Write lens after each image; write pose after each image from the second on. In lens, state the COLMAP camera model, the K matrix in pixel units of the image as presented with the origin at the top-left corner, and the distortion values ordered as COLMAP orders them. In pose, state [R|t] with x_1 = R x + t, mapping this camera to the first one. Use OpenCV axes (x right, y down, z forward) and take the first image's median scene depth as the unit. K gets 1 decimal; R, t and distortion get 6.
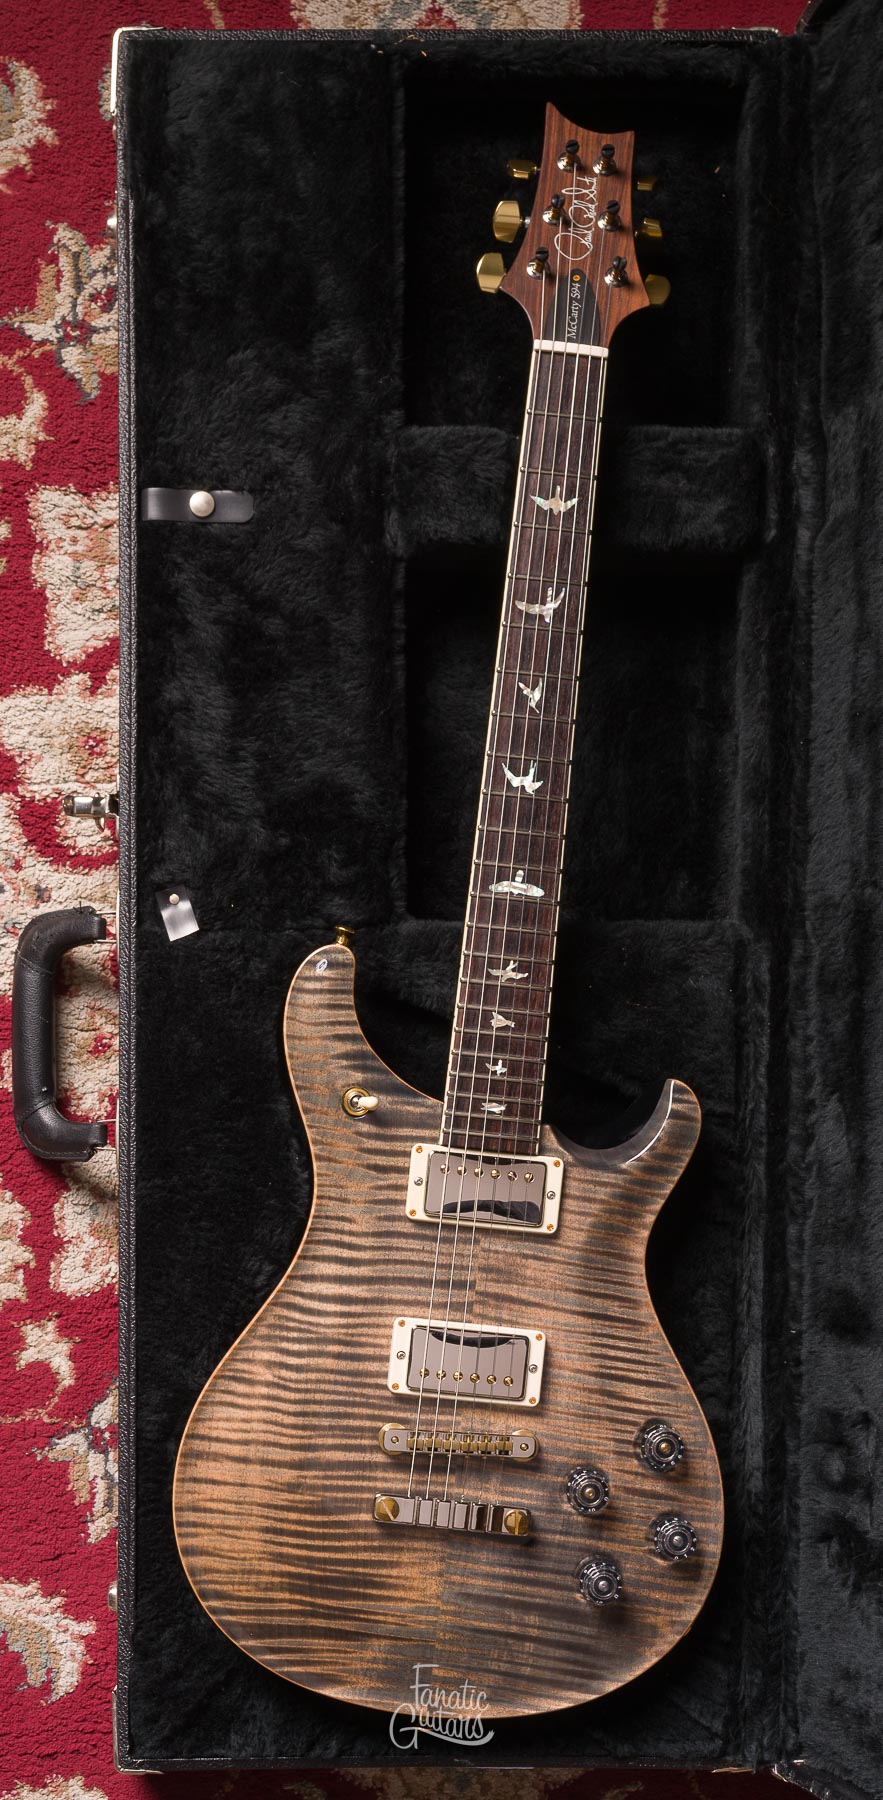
lens RADIAL K [[2464.9, 0, 308.2], [0, 2464.9, 1389.7], [0, 0, 1]] dist [0.006986, -0.011429]
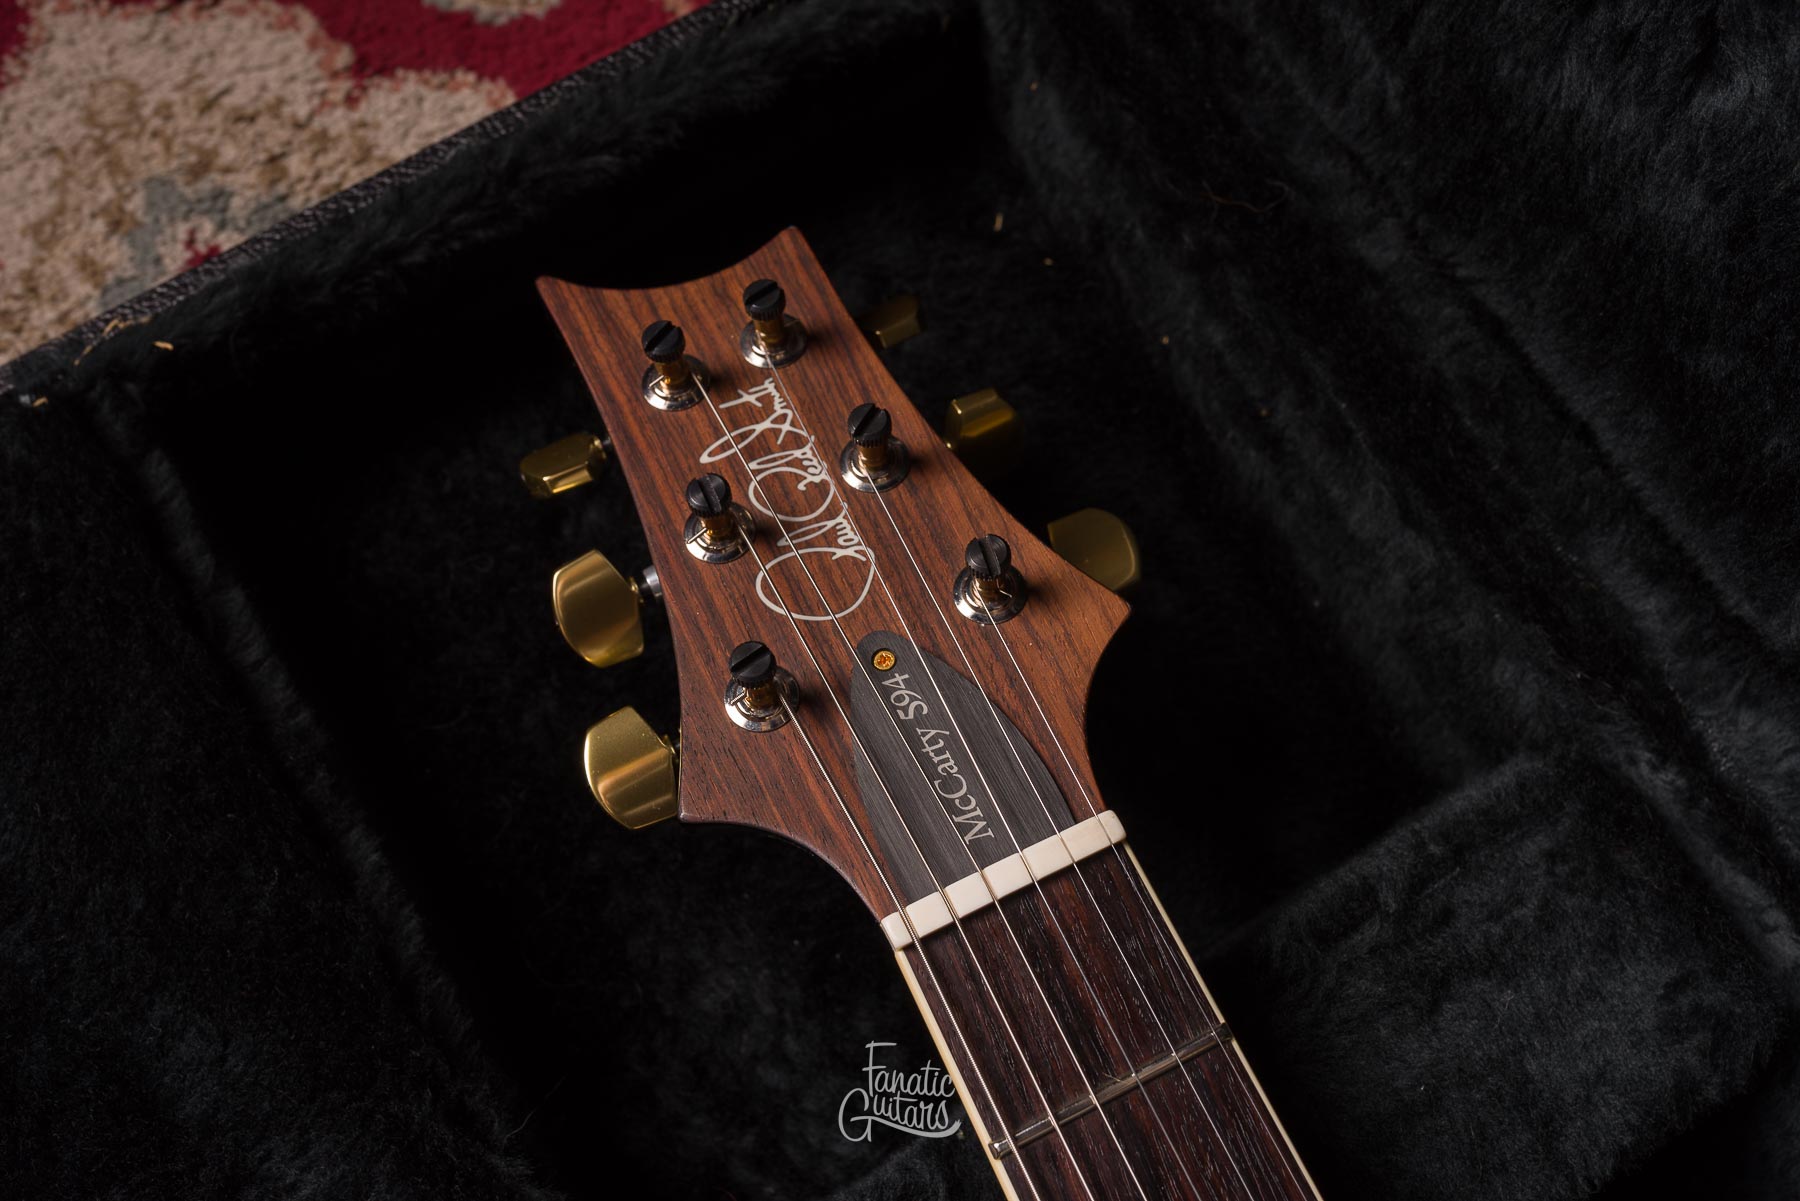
lens RADIAL K [[1785.1, 0, 902.1], [0, 1785.1, 598.2], [0, 0, 1]] dist [-0.002353, 0.014233]
pose [[0.849467, -0.502376, 0.161321, 0.077292], [0.527500, 0.801488, -0.281710, -0.385644], [0.012228, 0.324400, 0.945841, 0.772910]]
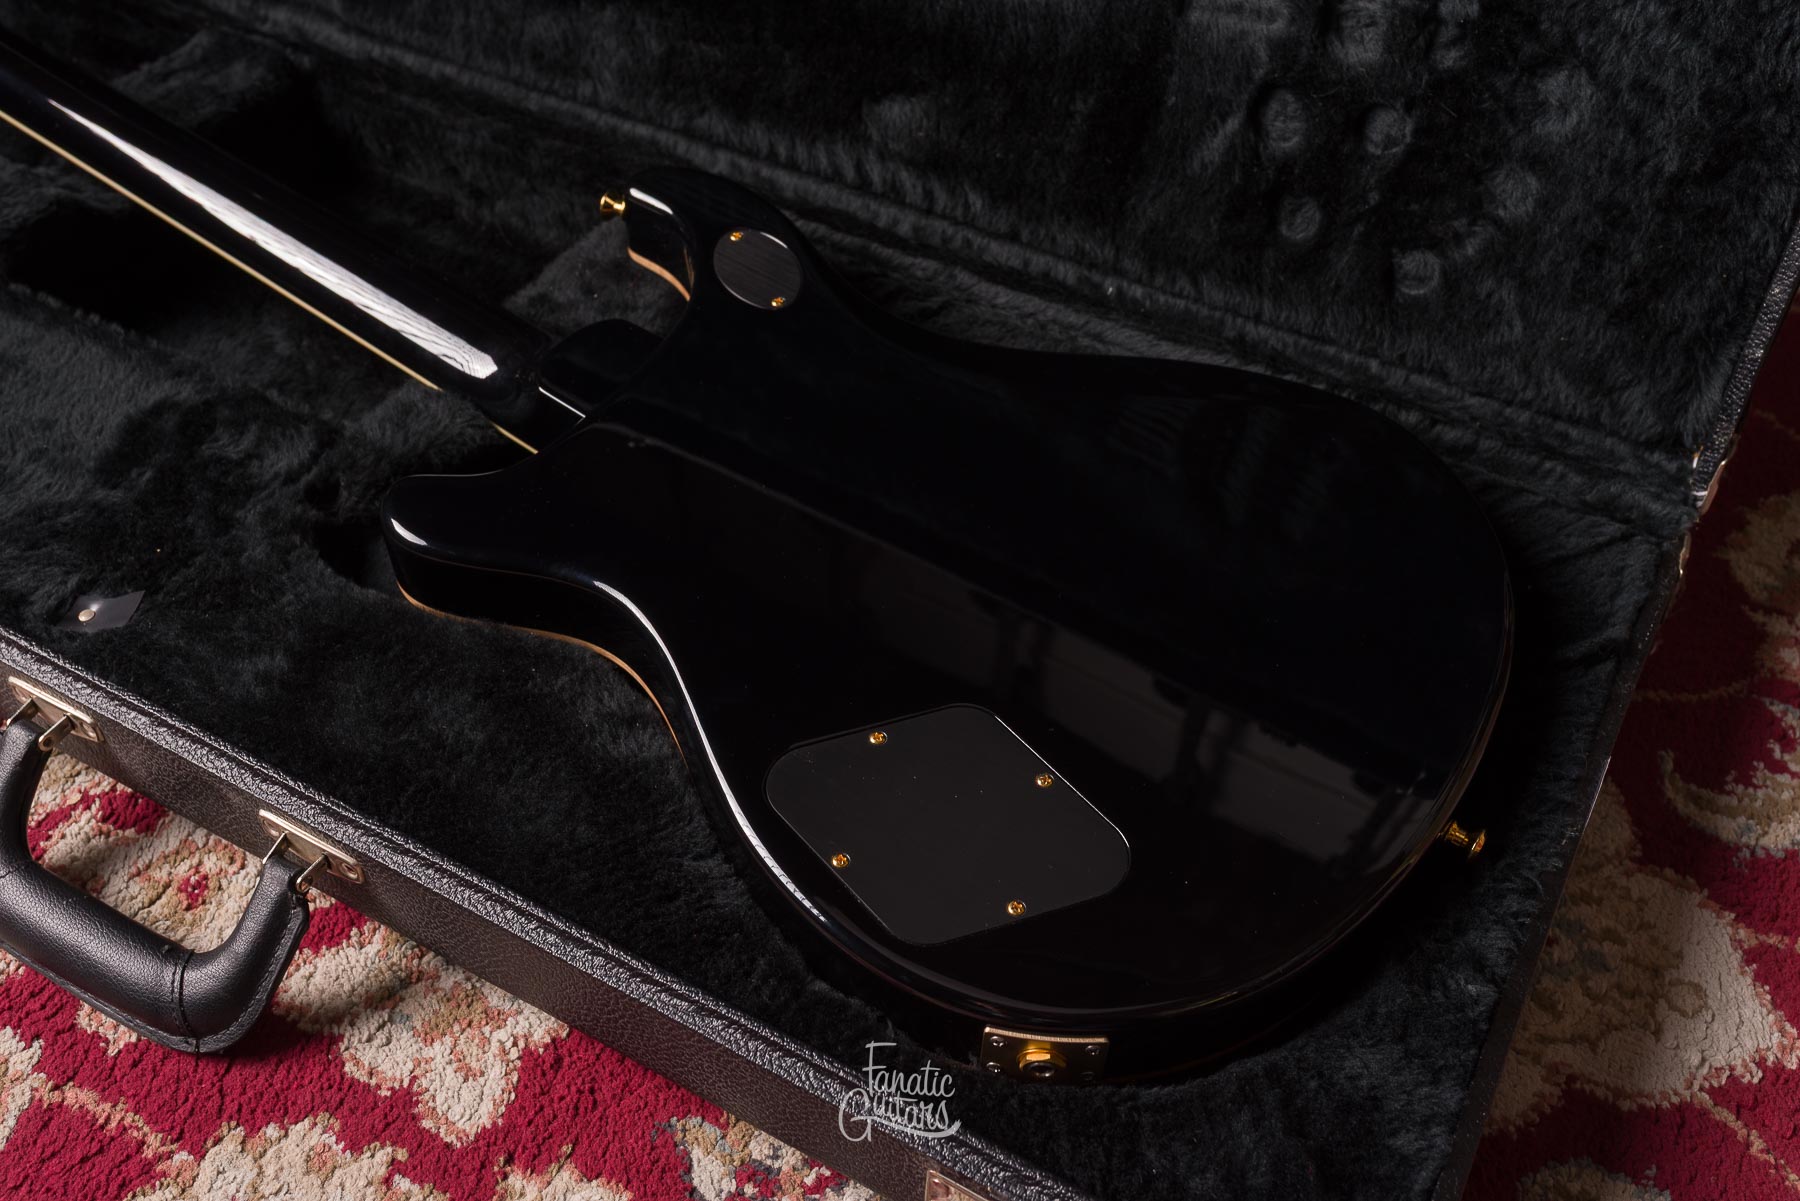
lens RADIAL K [[1732.8, 0, 901.3], [0, 1732.8, 604.3], [0, 0, 1]] dist [-0.004627, 0.003256]
pose [[0.486657, -0.624572, 0.610798, -0.228038], [0.872893, 0.319671, -0.368603, 0.152181], [0.034965, 0.712545, 0.700755, 0.706024]]
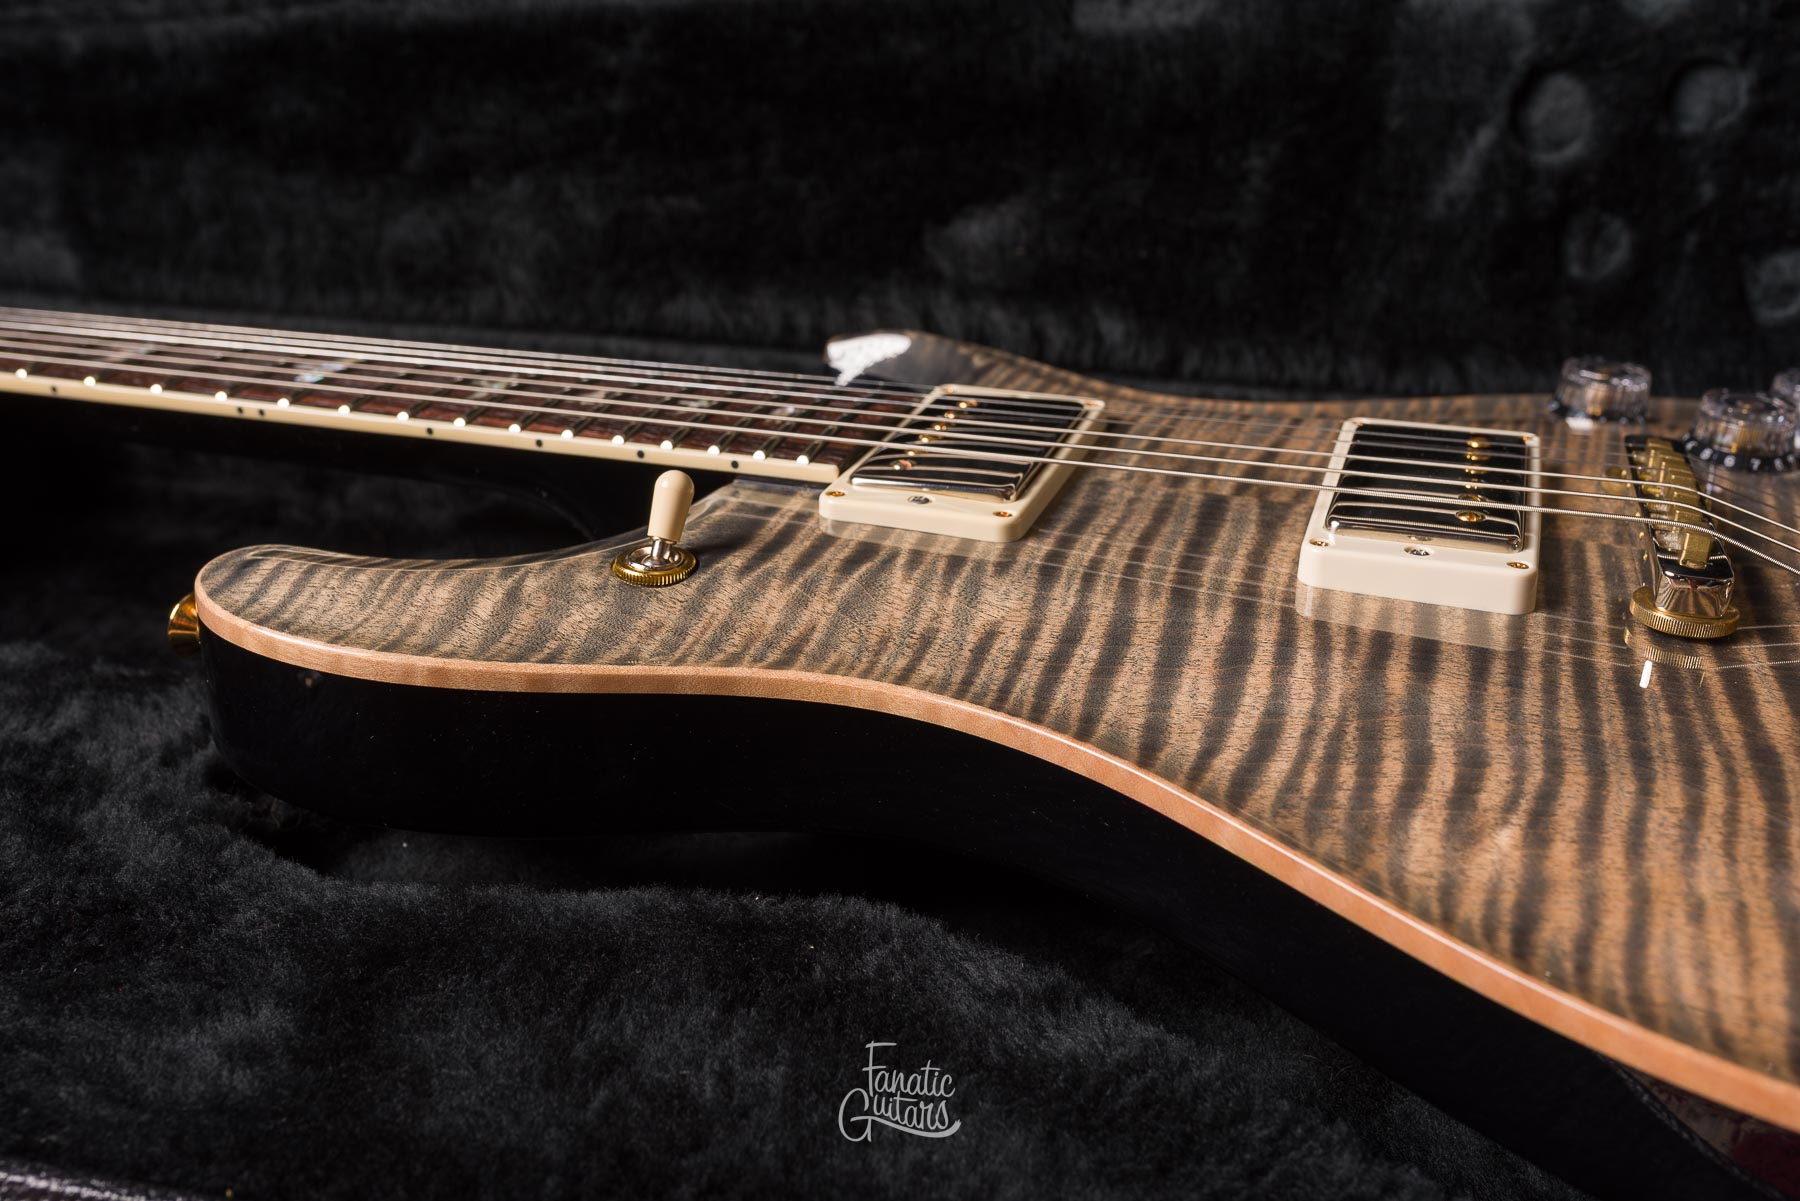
lens RADIAL K [[1786.8, 0, 898.3], [0, 1786.8, 603.7], [0, 0, 1]] dist [-0.003860, 0.010597]
pose [[0.222817, -0.410988, 0.883992, -0.192018], [0.973857, 0.052711, -0.220961, -0.028202], [0.044216, 0.910115, 0.411989, 0.892332]]
